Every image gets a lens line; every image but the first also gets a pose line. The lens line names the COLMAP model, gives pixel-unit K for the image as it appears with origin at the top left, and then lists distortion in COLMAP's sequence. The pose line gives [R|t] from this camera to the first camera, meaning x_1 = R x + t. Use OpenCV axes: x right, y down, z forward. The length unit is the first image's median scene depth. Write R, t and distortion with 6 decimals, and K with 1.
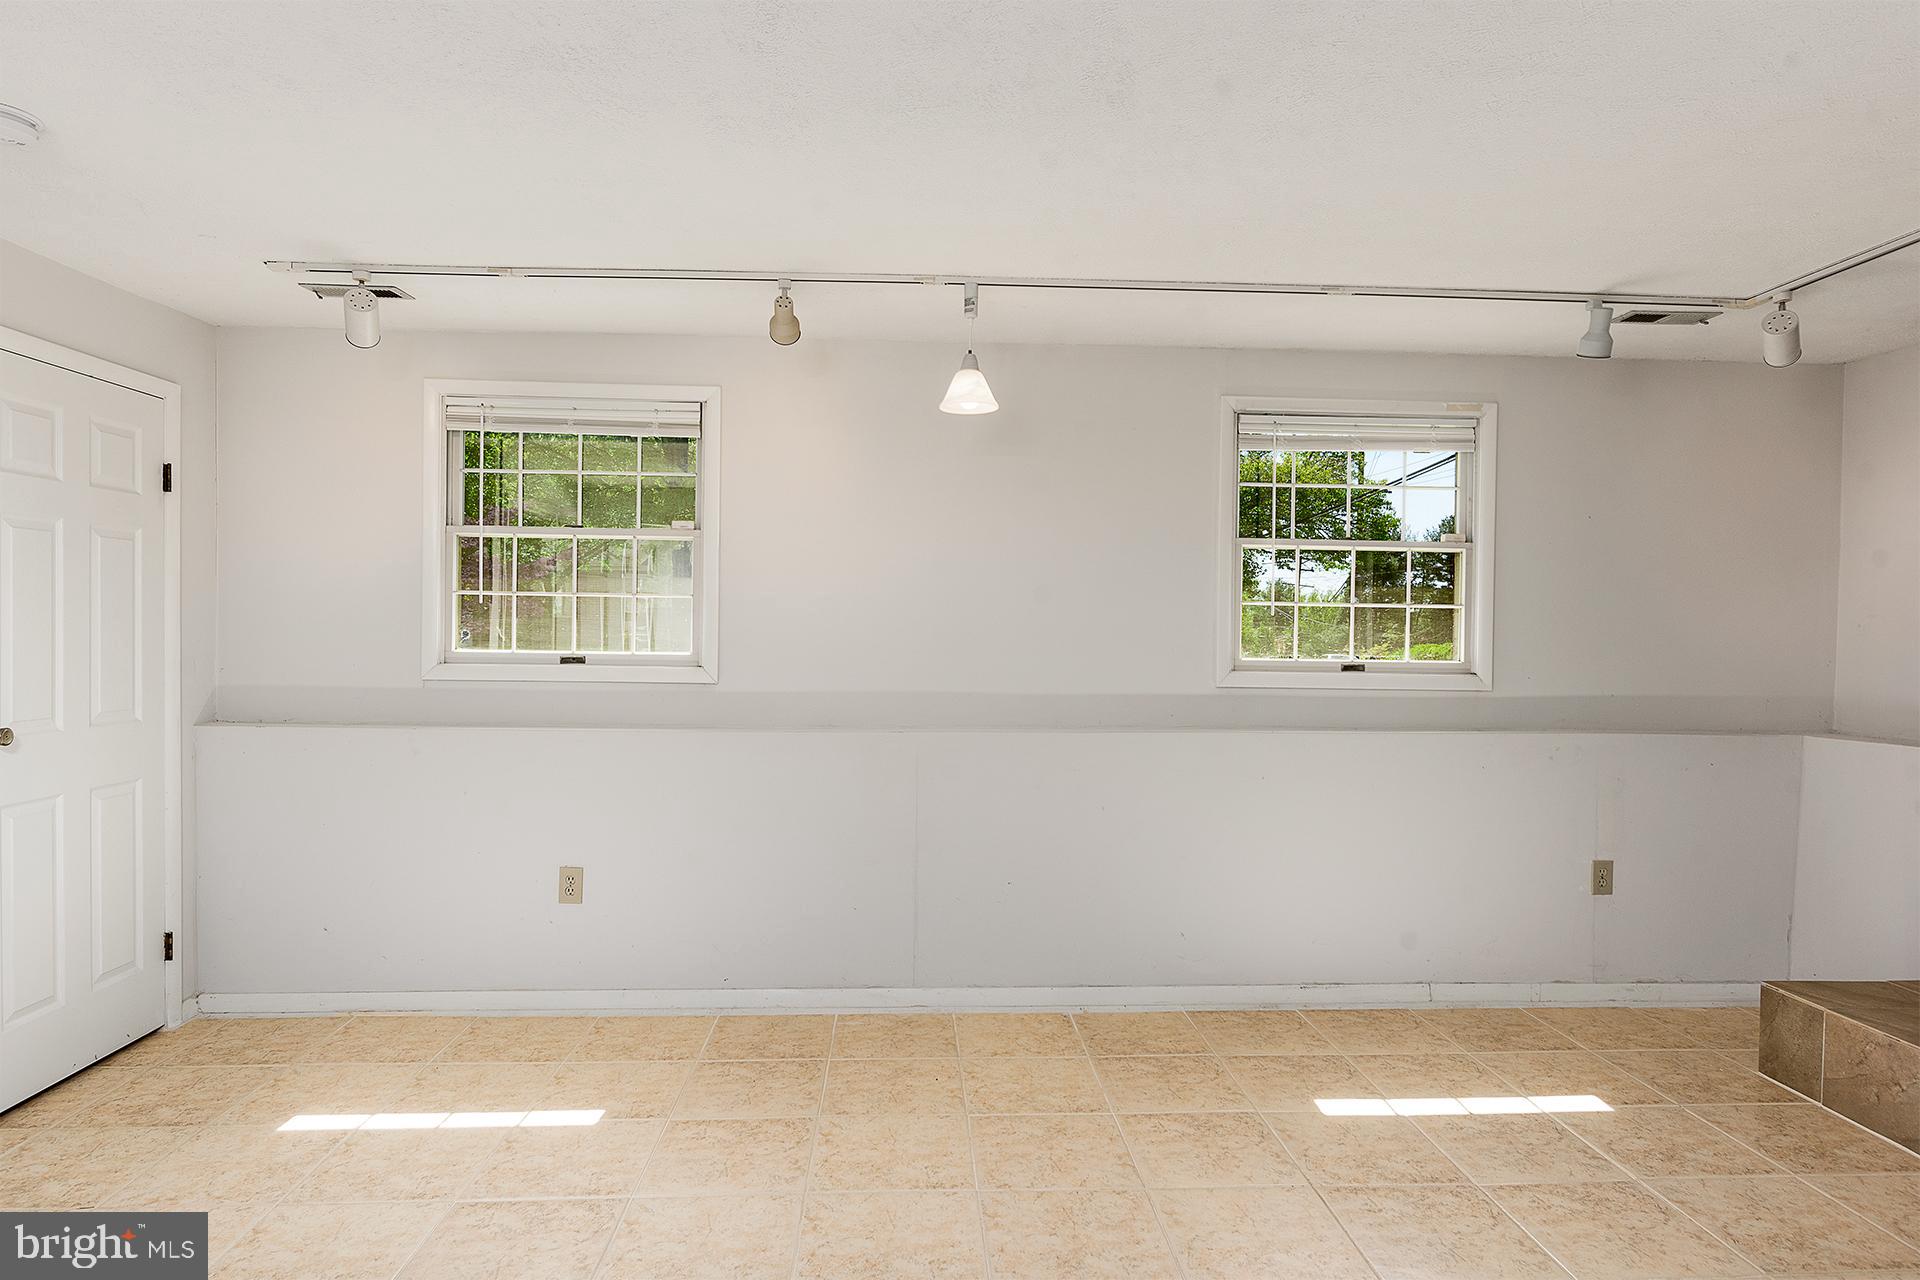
lens RADIAL K [[1103.1, 0, 960.3], [0, 1103.1, 631.7], [0, 0, 1]] dist [-0.016521, 0.011018]
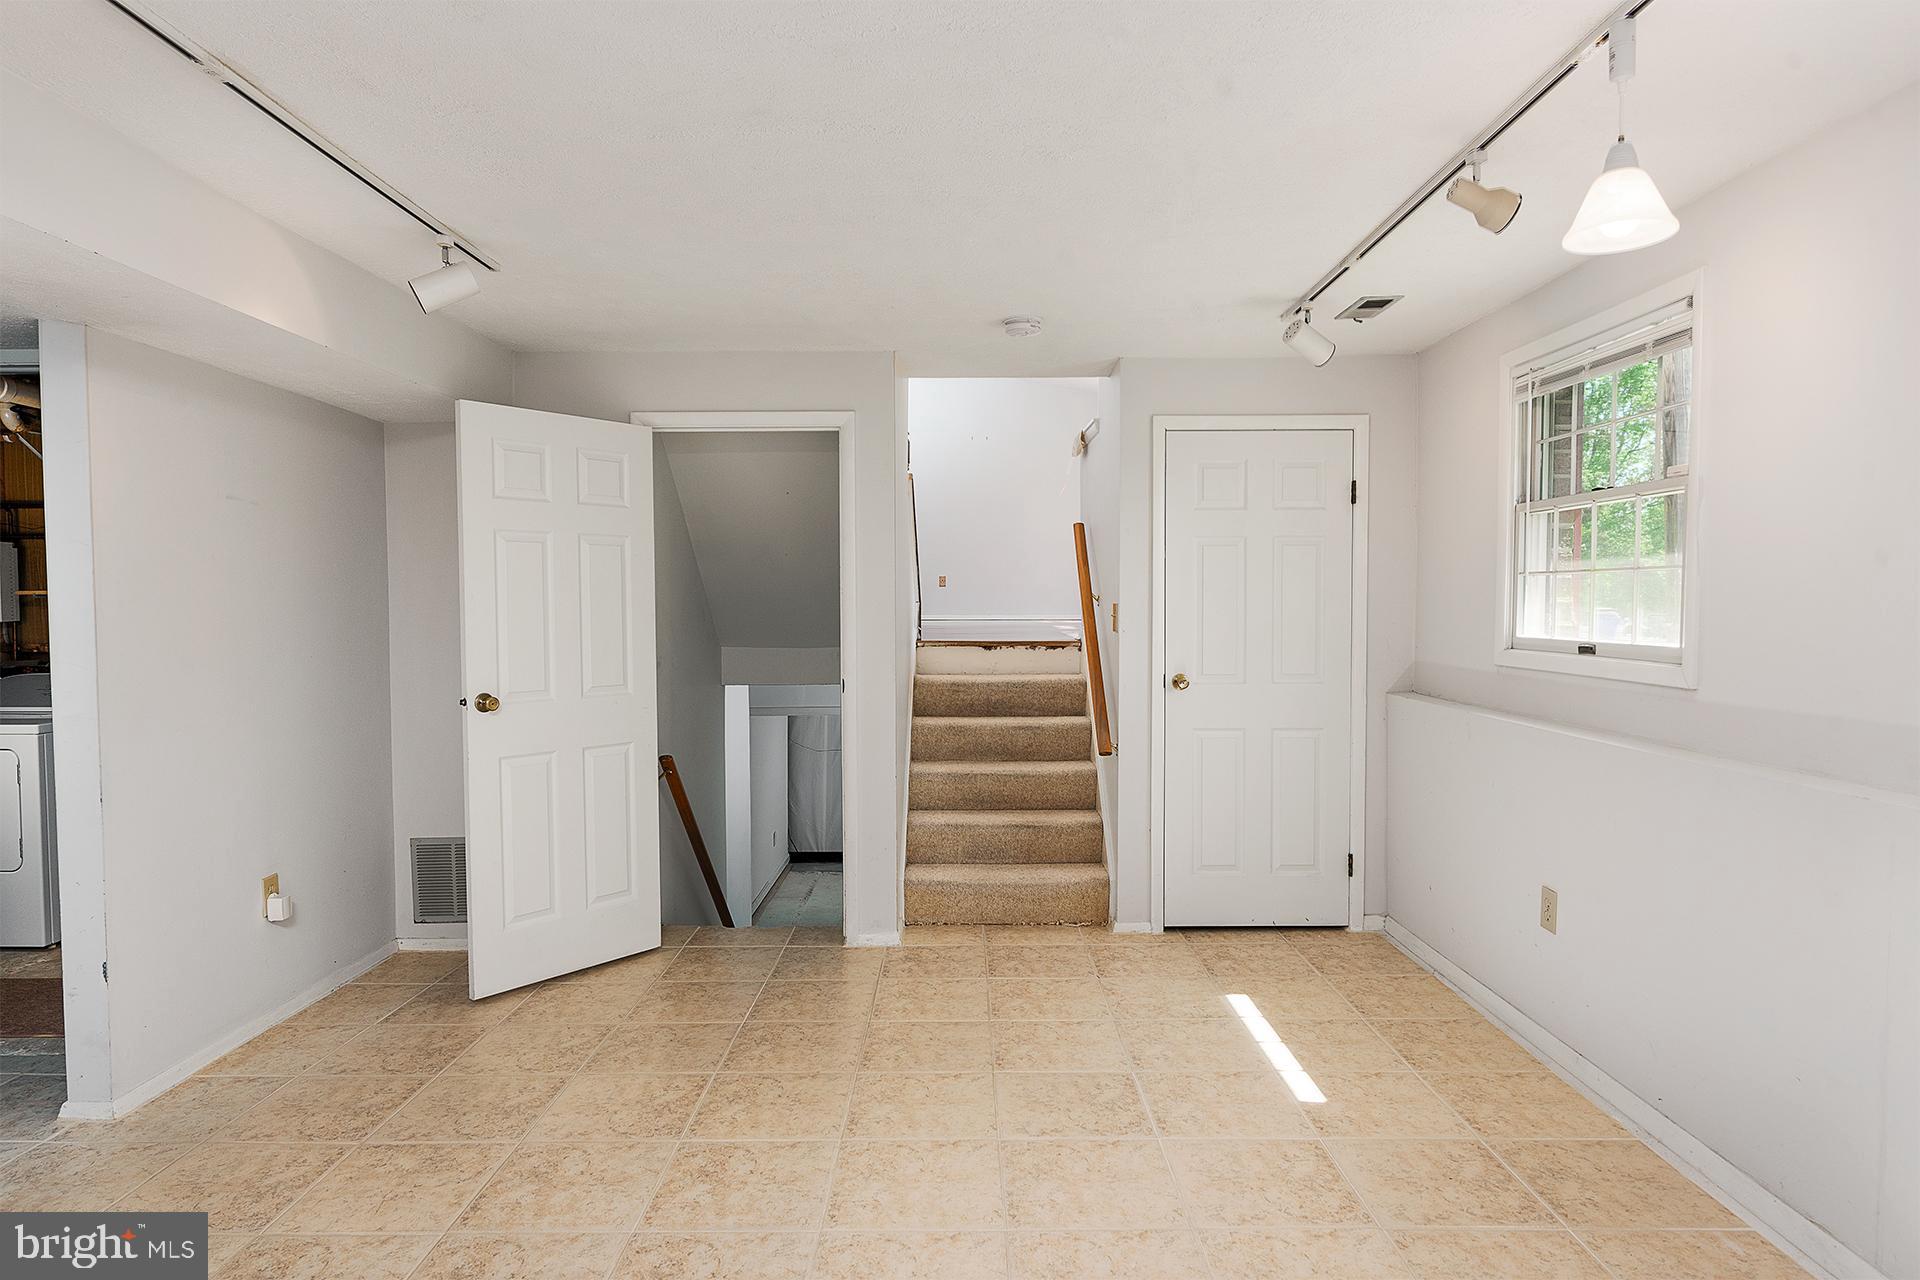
lens RADIAL K [[1103.1, 0, 954.0], [0, 1103.1, 639.3], [0, 0, 1]] dist [-0.016521, 0.011018]
pose [[-0.064339, 0.022039, -0.997685, 0.582248], [0.000848, 0.999757, 0.022030, -0.001597], [0.997928, 0.000571, -0.064342, 0.644141]]
